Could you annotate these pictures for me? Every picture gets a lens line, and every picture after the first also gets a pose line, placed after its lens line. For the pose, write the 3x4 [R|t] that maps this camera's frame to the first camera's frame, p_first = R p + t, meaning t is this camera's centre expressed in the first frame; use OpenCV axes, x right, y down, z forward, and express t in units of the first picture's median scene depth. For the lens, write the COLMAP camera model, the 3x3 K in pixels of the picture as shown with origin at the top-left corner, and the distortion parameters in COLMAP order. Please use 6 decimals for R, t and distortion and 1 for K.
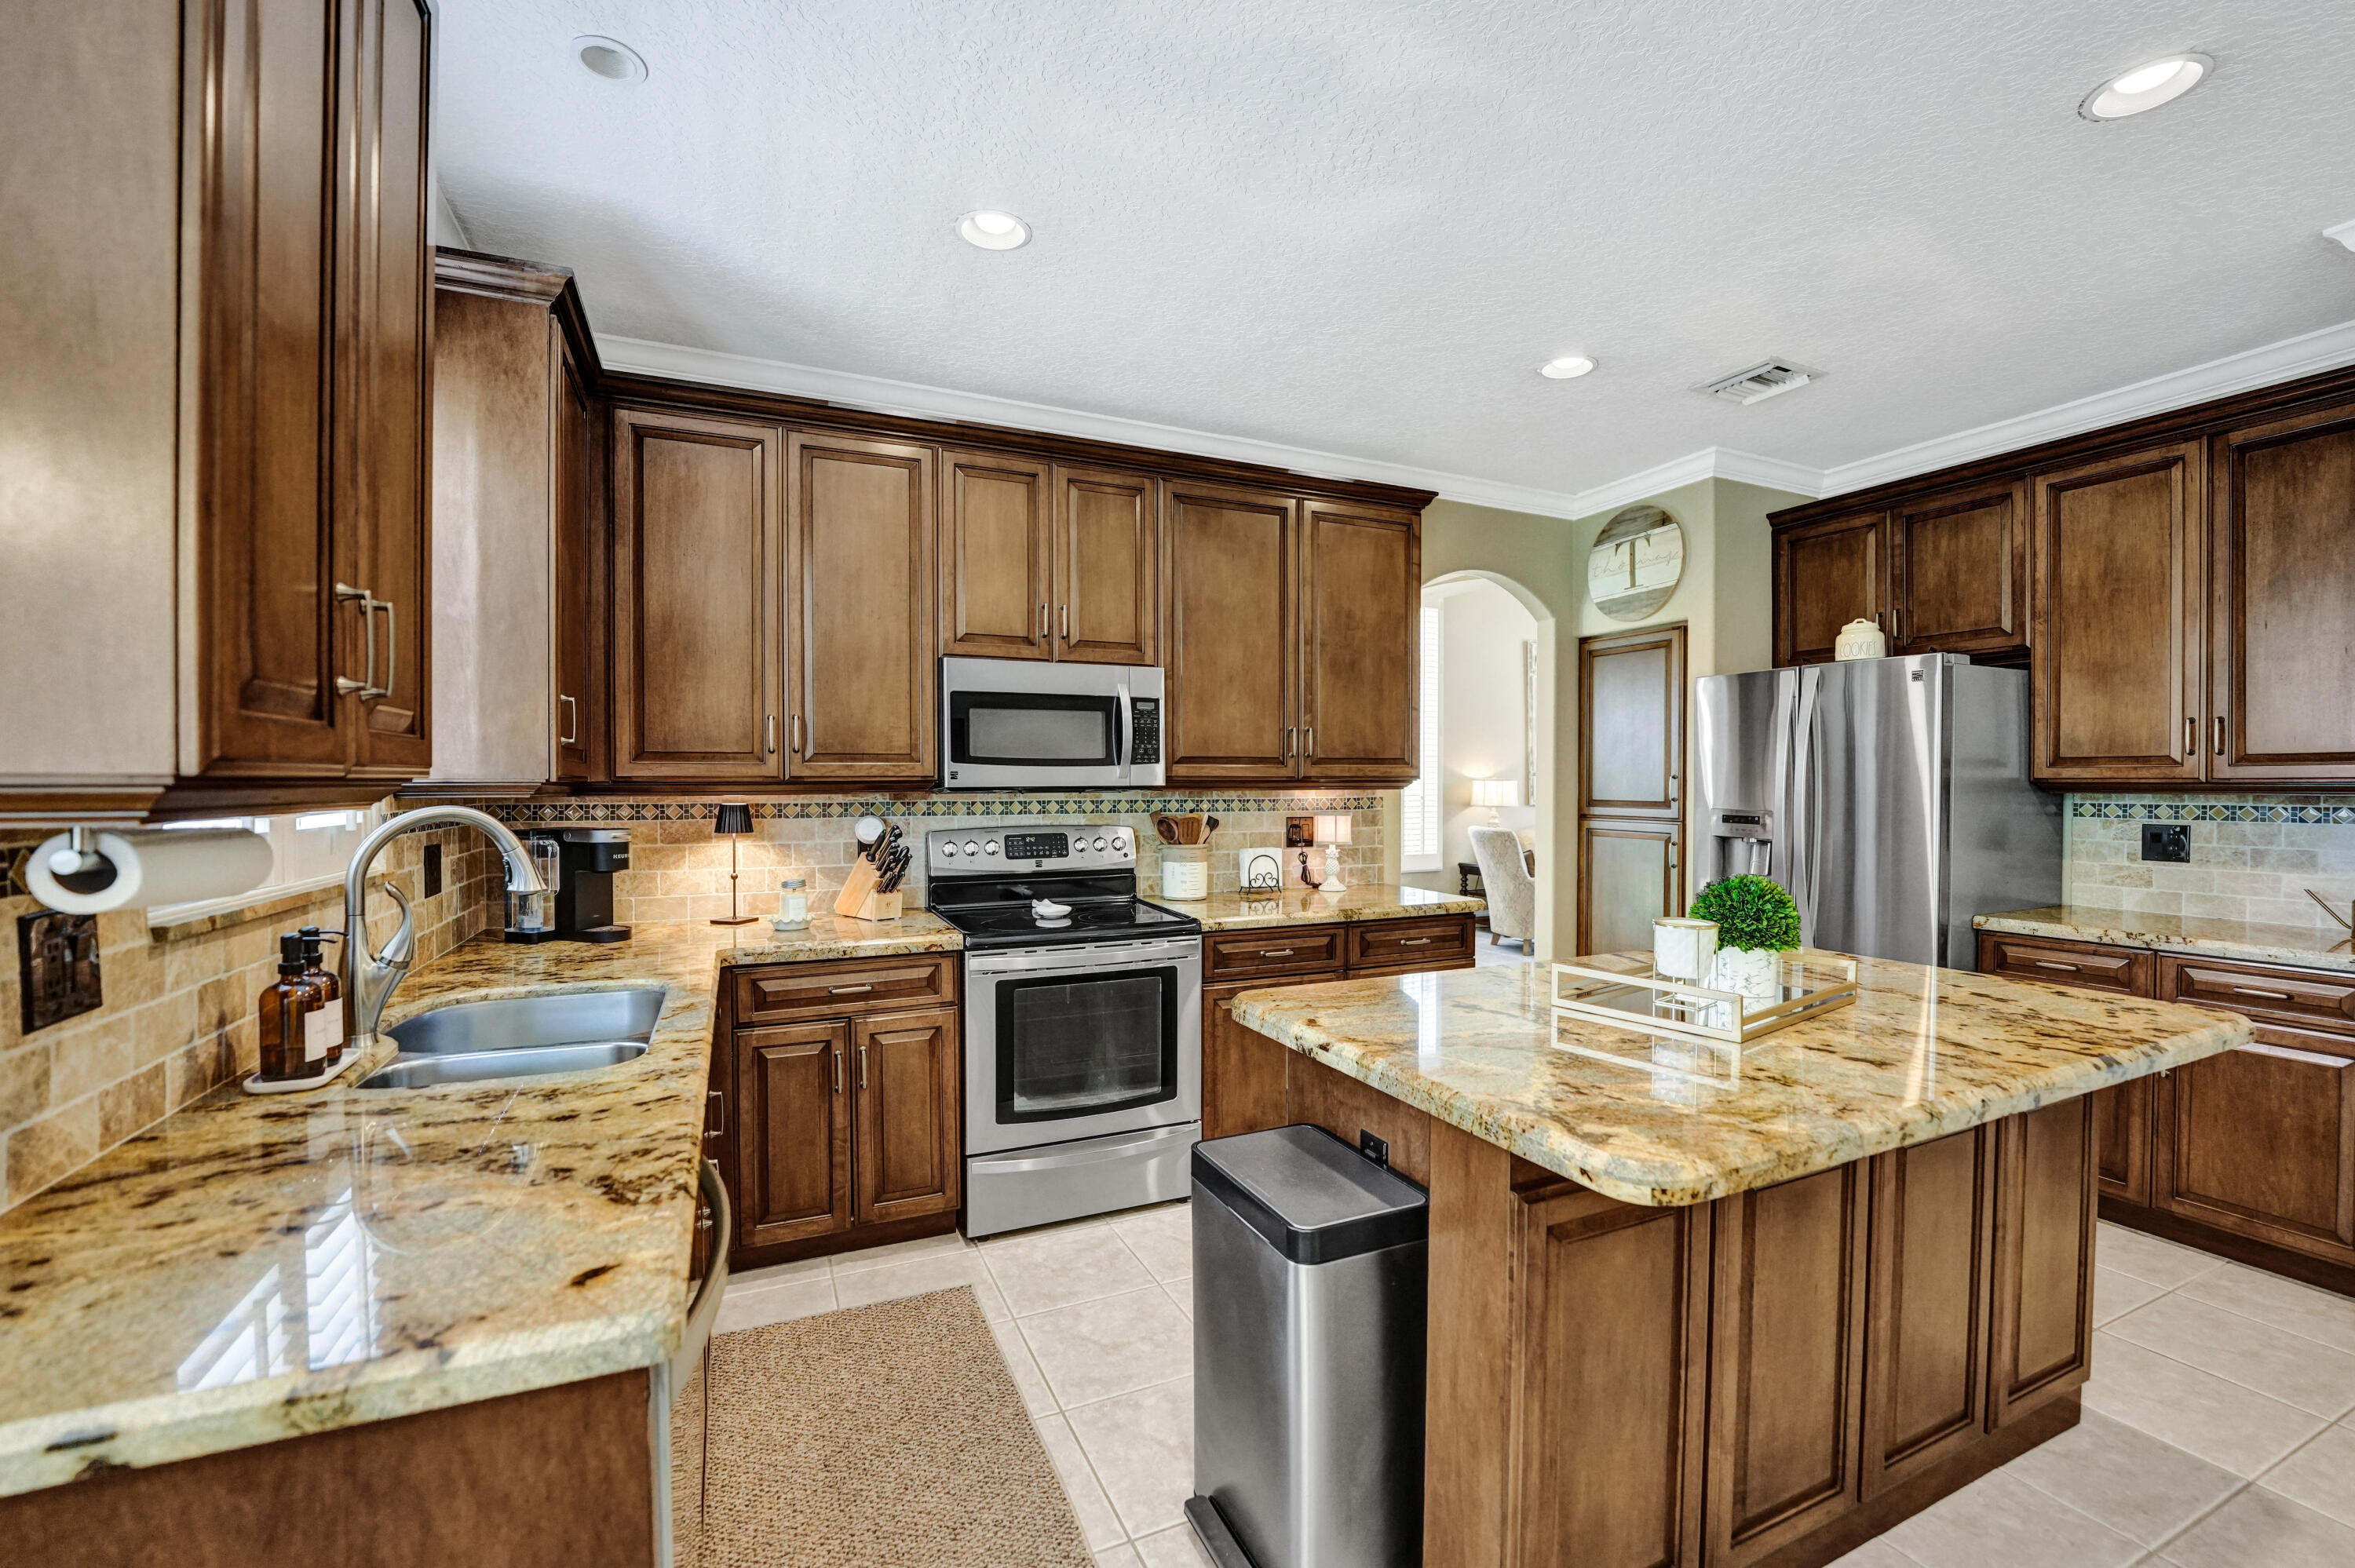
lens RADIAL K [[983.8, 0, 1185.5], [0, 983.8, 790.0], [0, 0, 1]] dist [-0.022633, 0.000421]
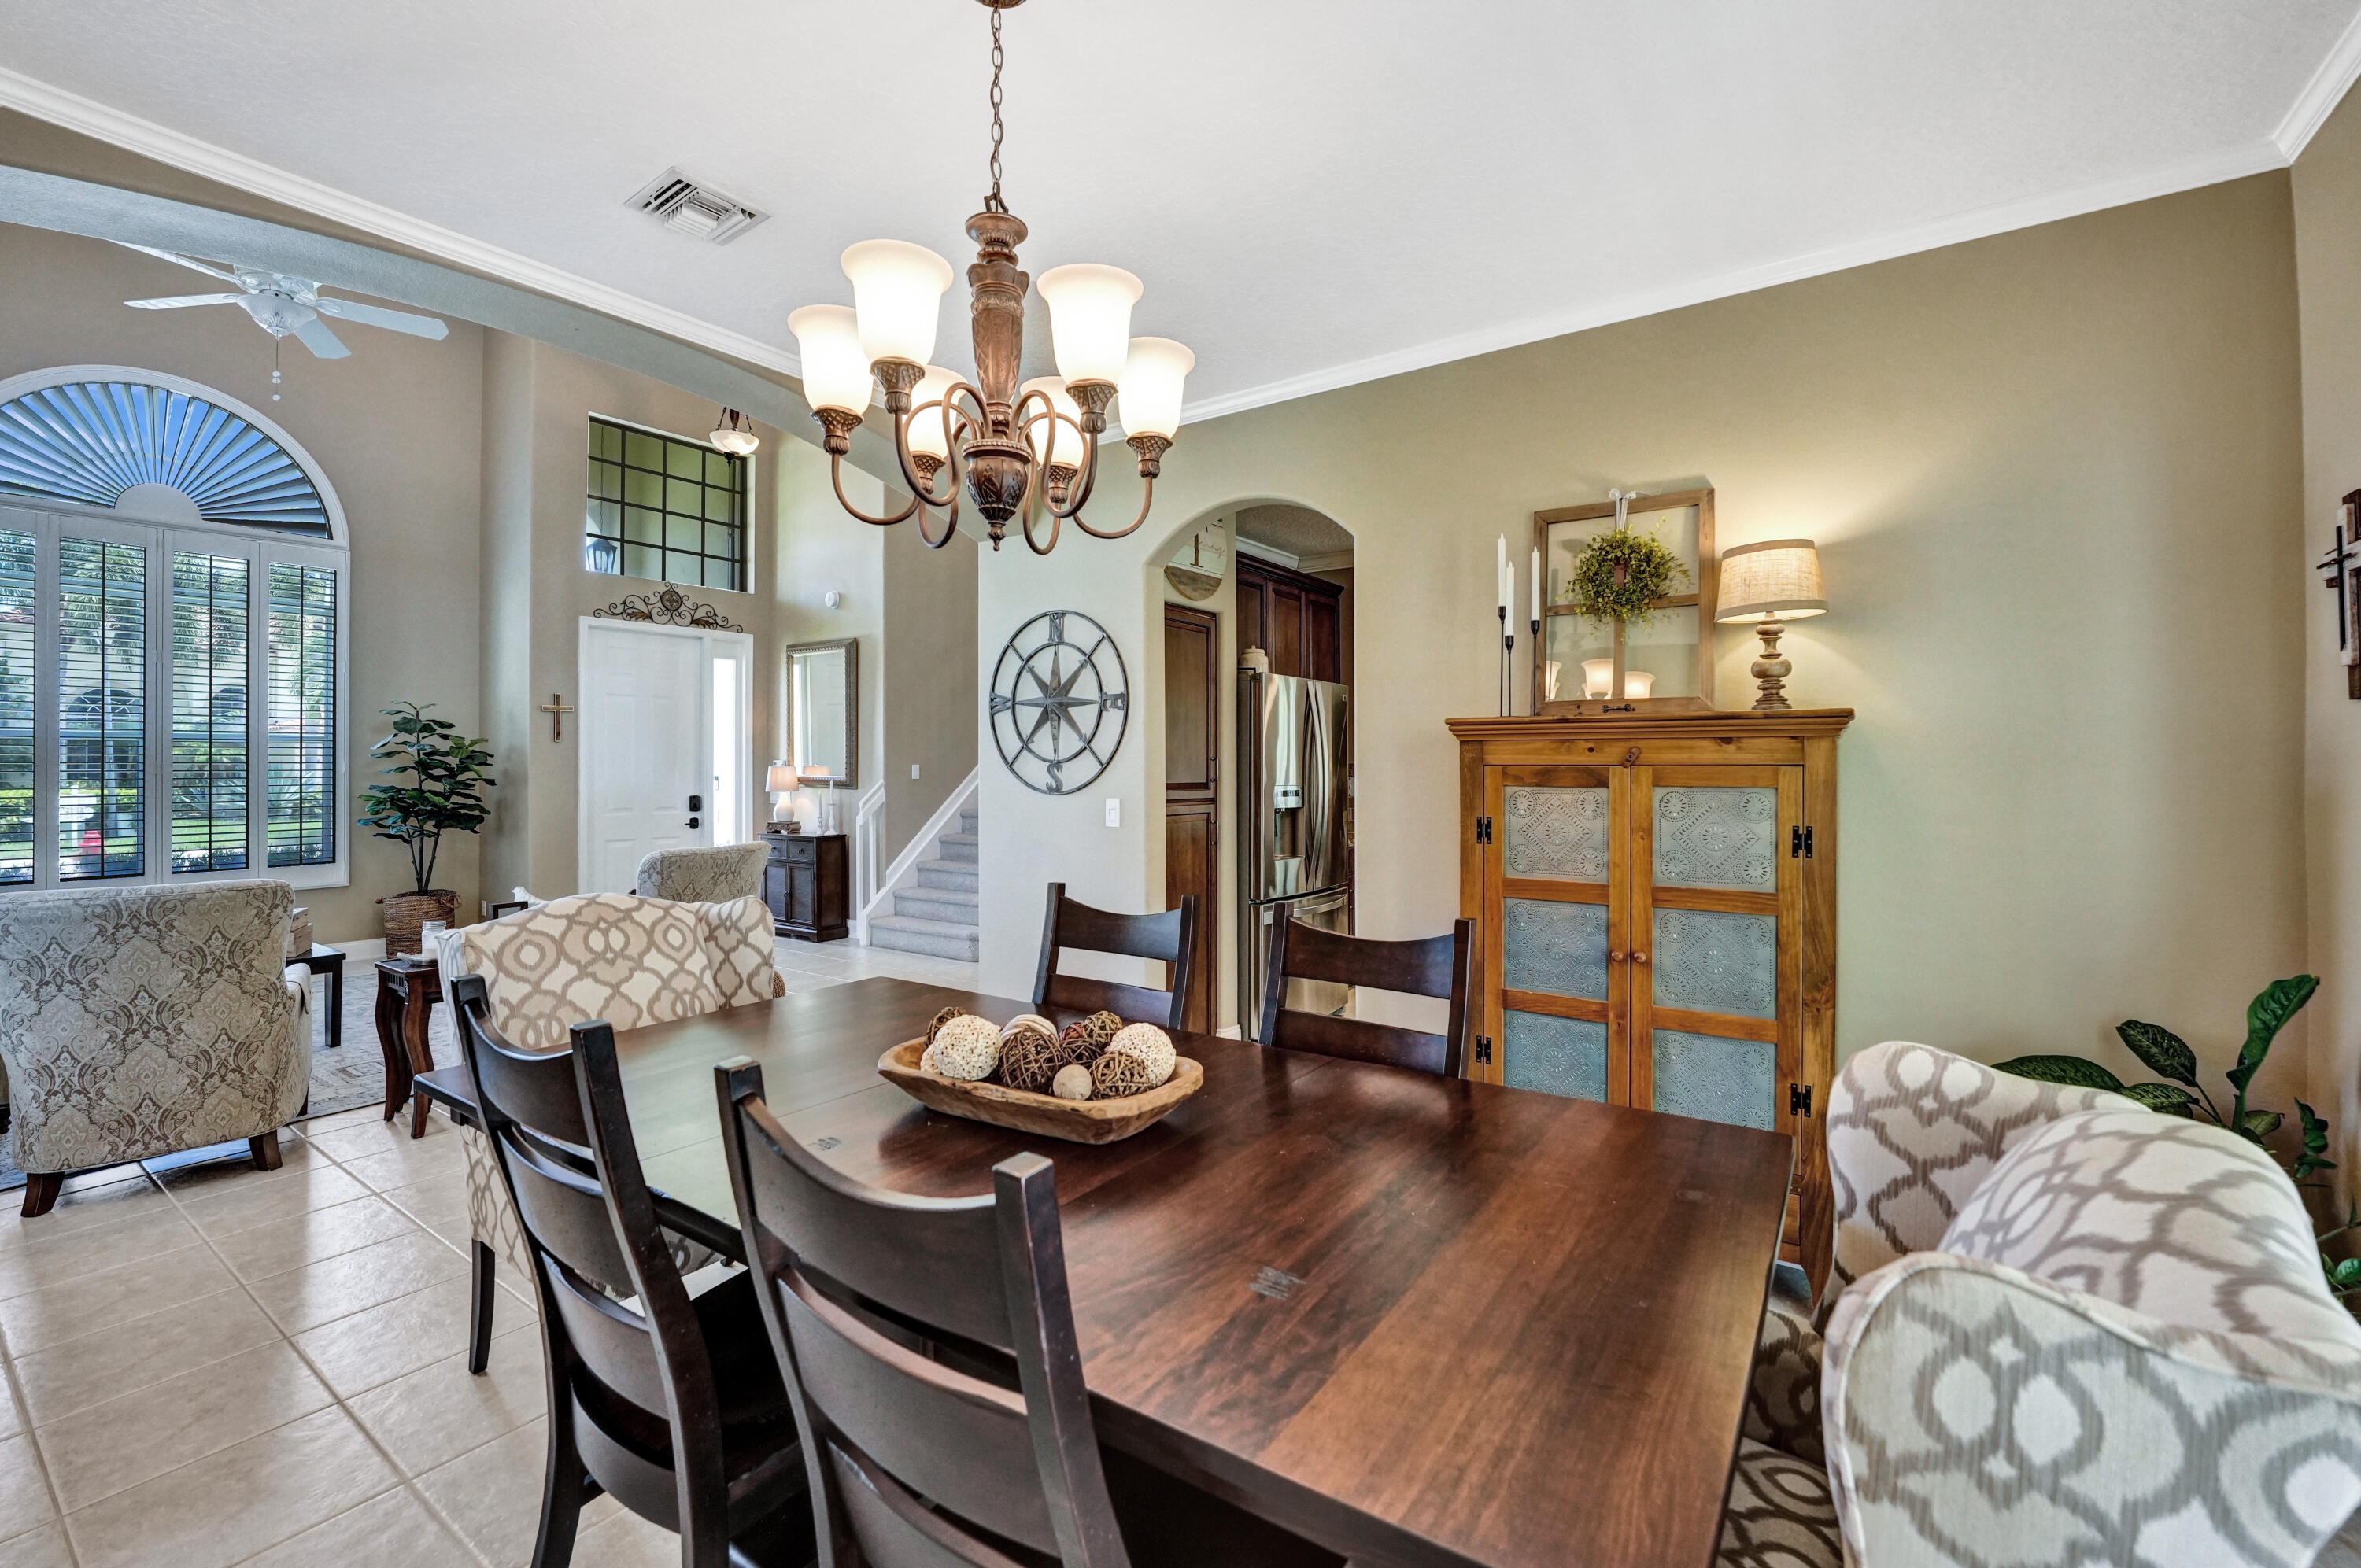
lens RADIAL K [[994.8, 0, 1184.6], [0, 994.8, 754.5], [0, 0, 1]] dist [-0.021033, 0.000649]
pose [[-0.503478, 0.011159, 0.863936, -0.521444], [0.008259, 0.999933, -0.008103, -0.013867], [-0.863968, 0.003056, -0.503537, 1.994359]]
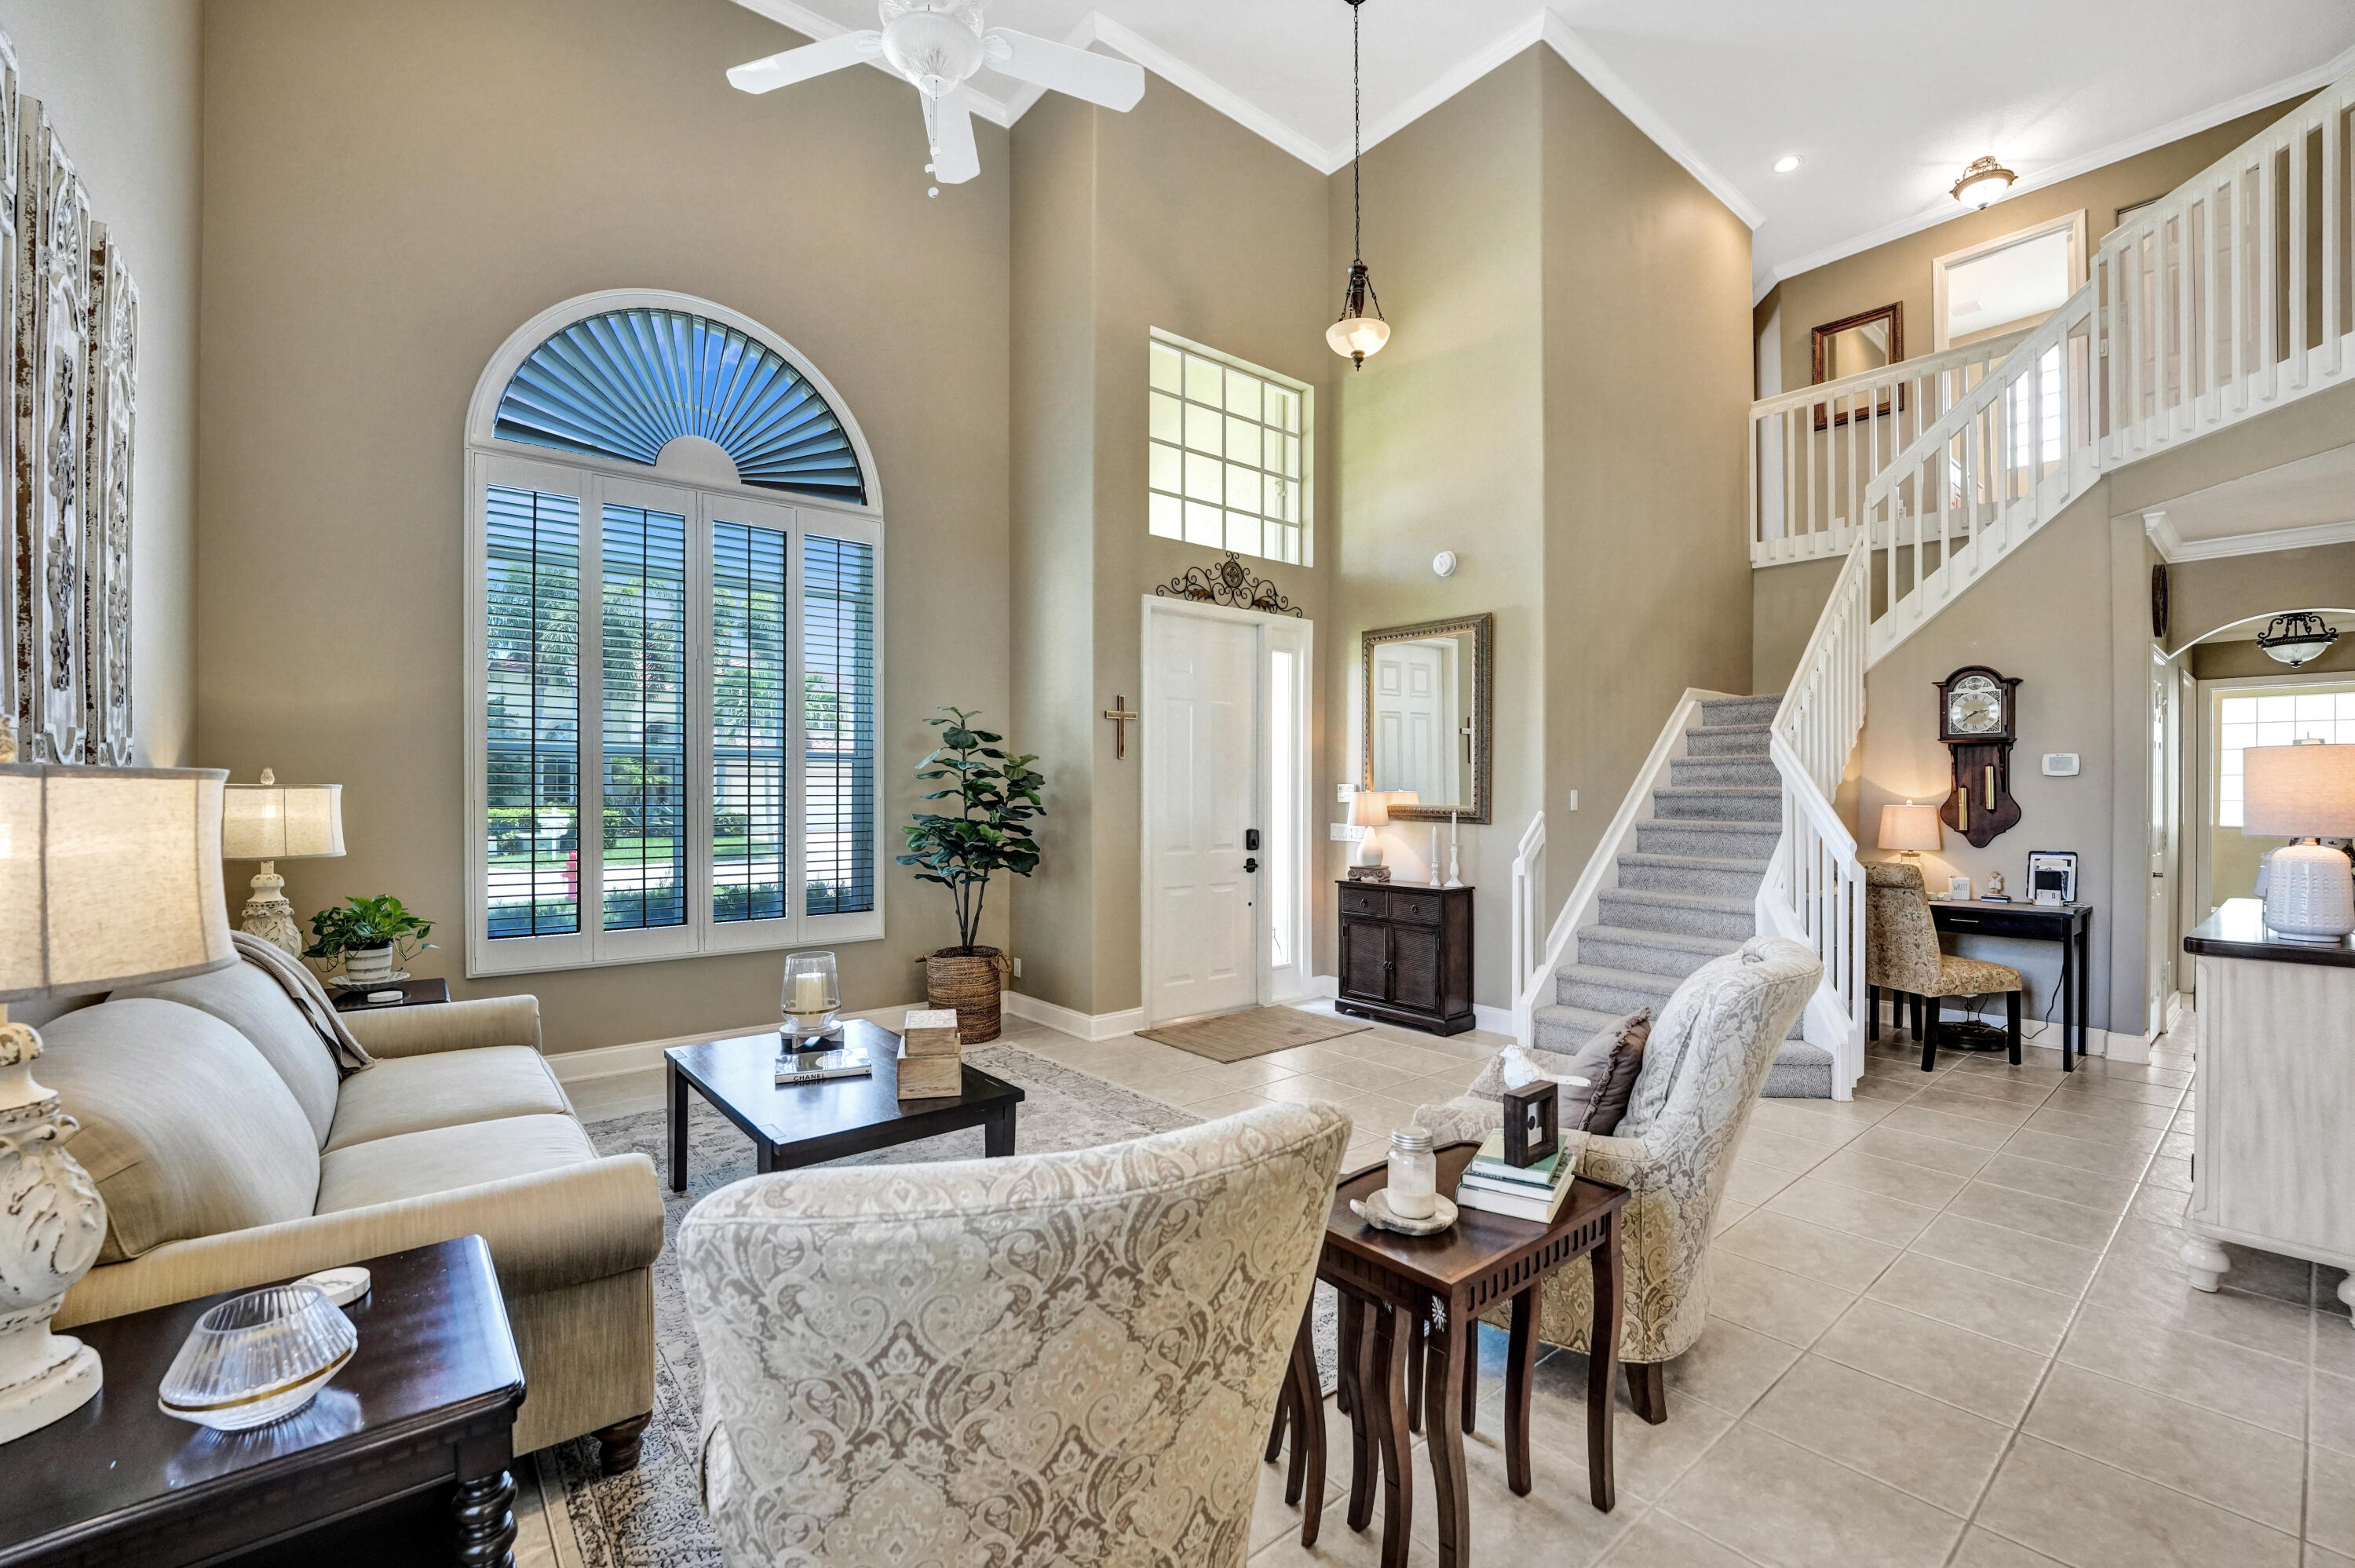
lens RADIAL K [[983.8, 0, 1185.5], [0, 983.8, 790.0], [0, 0, 1]] dist [-0.022633, 0.000421]
pose [[-0.259630, 0.000833, 0.965708, 0.418612], [0.004598, 0.999989, 0.000374, -0.018205], [-0.965697, 0.004537, -0.259631, 2.415786]]
